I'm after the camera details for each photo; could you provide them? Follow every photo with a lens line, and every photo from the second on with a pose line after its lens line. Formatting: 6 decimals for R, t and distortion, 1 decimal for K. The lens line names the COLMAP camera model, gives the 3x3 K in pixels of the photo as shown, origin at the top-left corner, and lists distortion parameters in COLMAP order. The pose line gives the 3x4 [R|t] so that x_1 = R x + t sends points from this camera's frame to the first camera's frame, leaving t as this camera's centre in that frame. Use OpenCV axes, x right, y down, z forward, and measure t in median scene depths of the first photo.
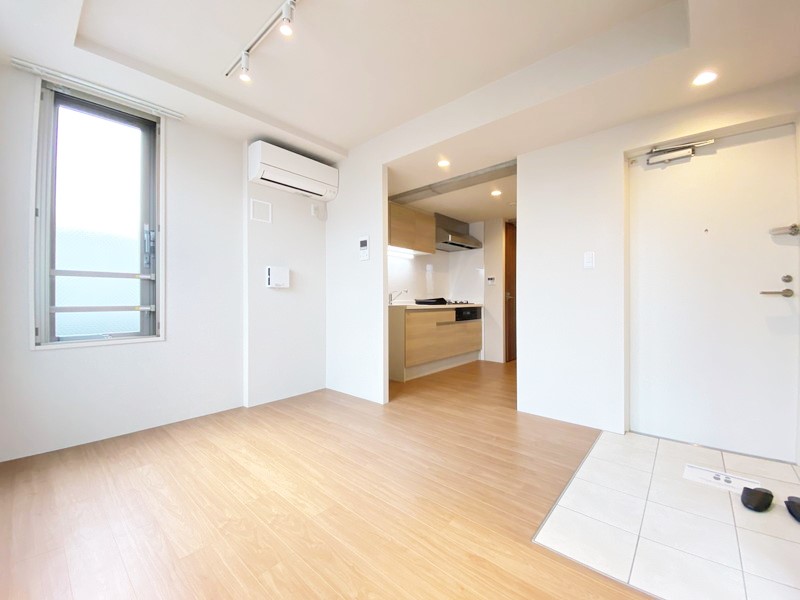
lens RADIAL K [[329.0, 0, 391.5], [0, 329.0, 293.3], [0, 0, 1]] dist [-0.019620, -0.001599]
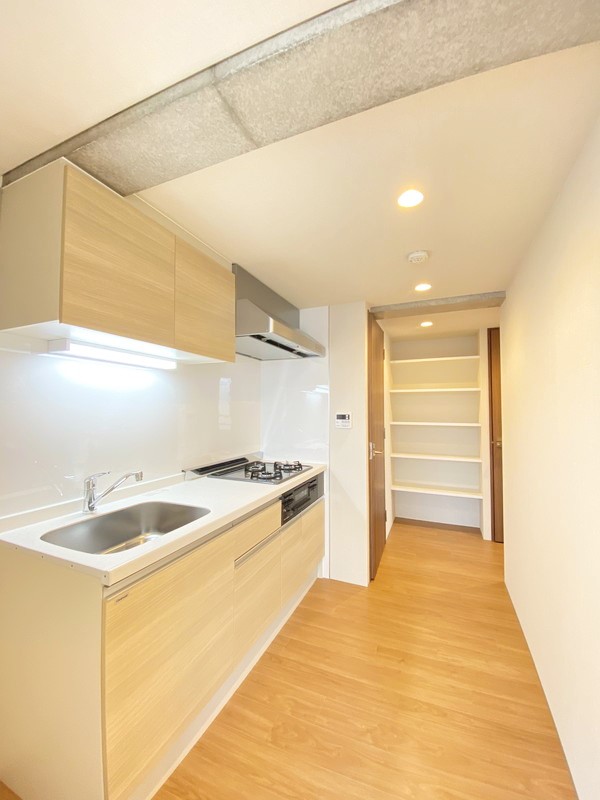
lens RADIAL K [[329.0, 0, 297.1], [0, 329.0, 403.9], [0, 0, 1]] dist [-0.019620, -0.001599]
pose [[0.947077, 0.013012, 0.320742, 0.072559], [-0.010790, 0.999904, -0.008704, -0.060136], [-0.320824, 0.004782, 0.947127, 0.547074]]
